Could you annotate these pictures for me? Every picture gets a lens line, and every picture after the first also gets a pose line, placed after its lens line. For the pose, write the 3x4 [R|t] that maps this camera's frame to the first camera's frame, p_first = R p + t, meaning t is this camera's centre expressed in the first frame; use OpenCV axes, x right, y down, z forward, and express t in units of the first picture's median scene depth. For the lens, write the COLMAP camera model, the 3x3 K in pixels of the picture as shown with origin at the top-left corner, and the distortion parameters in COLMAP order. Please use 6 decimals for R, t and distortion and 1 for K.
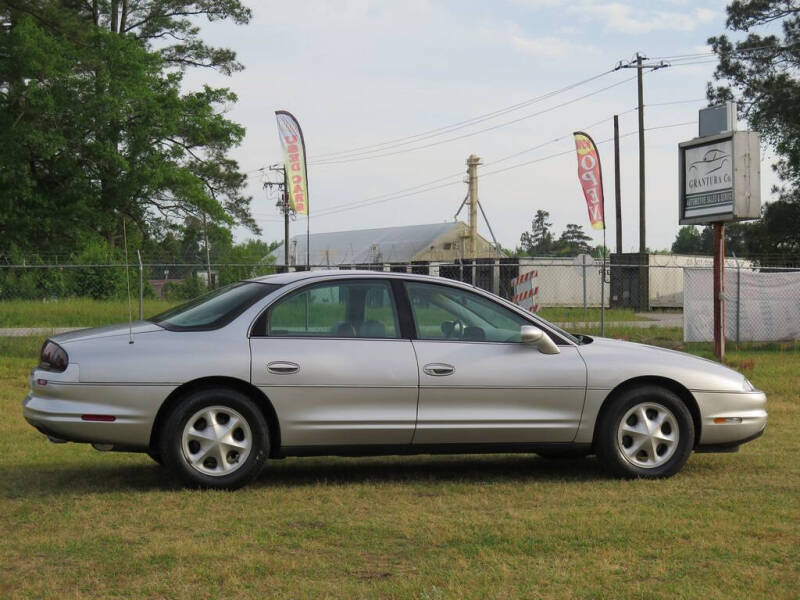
lens RADIAL K [[1845.4, 0, 369.2], [0, 1845.4, 319.7], [0, 0, 1]] dist [-0.056010, 0.000000]
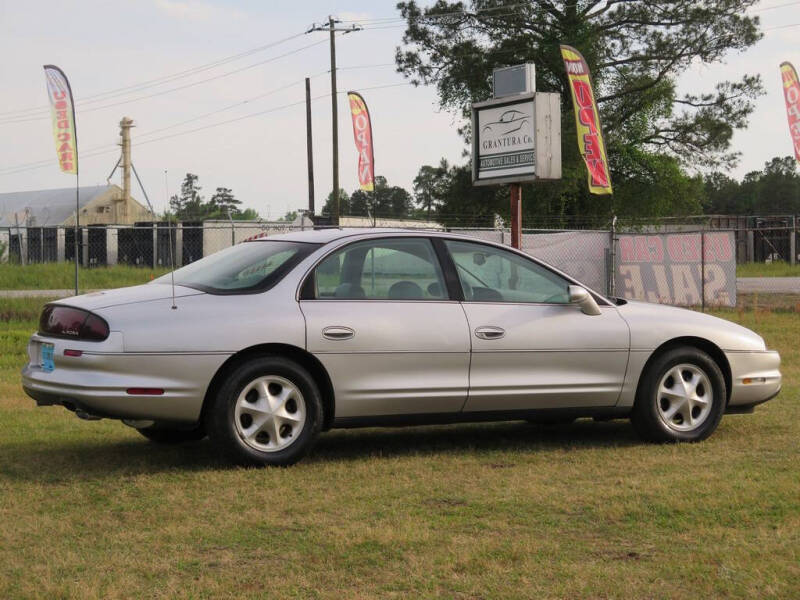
lens RADIAL K [[1845.4, 0, 393.9], [0, 1845.4, 293.3], [0, 0, 1]] dist [-0.056010, 0.000000]
pose [[0.976346, -0.009159, 0.216021, -0.207442], [0.008051, 0.999950, 0.006006, 0.000570], [-0.216065, -0.004125, 0.976370, 0.083237]]
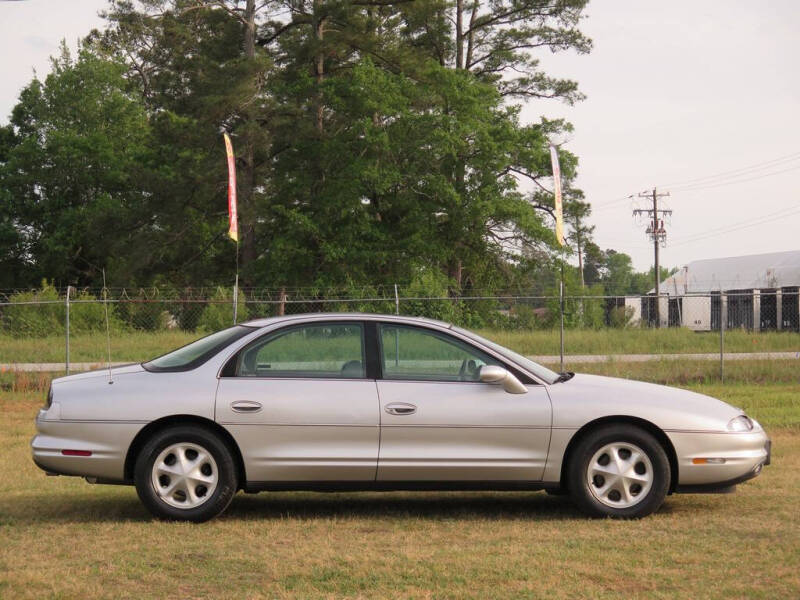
lens RADIAL K [[1845.4, 0, 344.2], [0, 1845.4, 347.4], [0, 0, 1]] dist [-0.056010, 0.000000]
pose [[0.969019, -0.004851, -0.246940, 0.252923], [0.004958, 0.999988, -0.000188, -0.007136], [0.246938, -0.001042, 0.969031, -0.005833]]
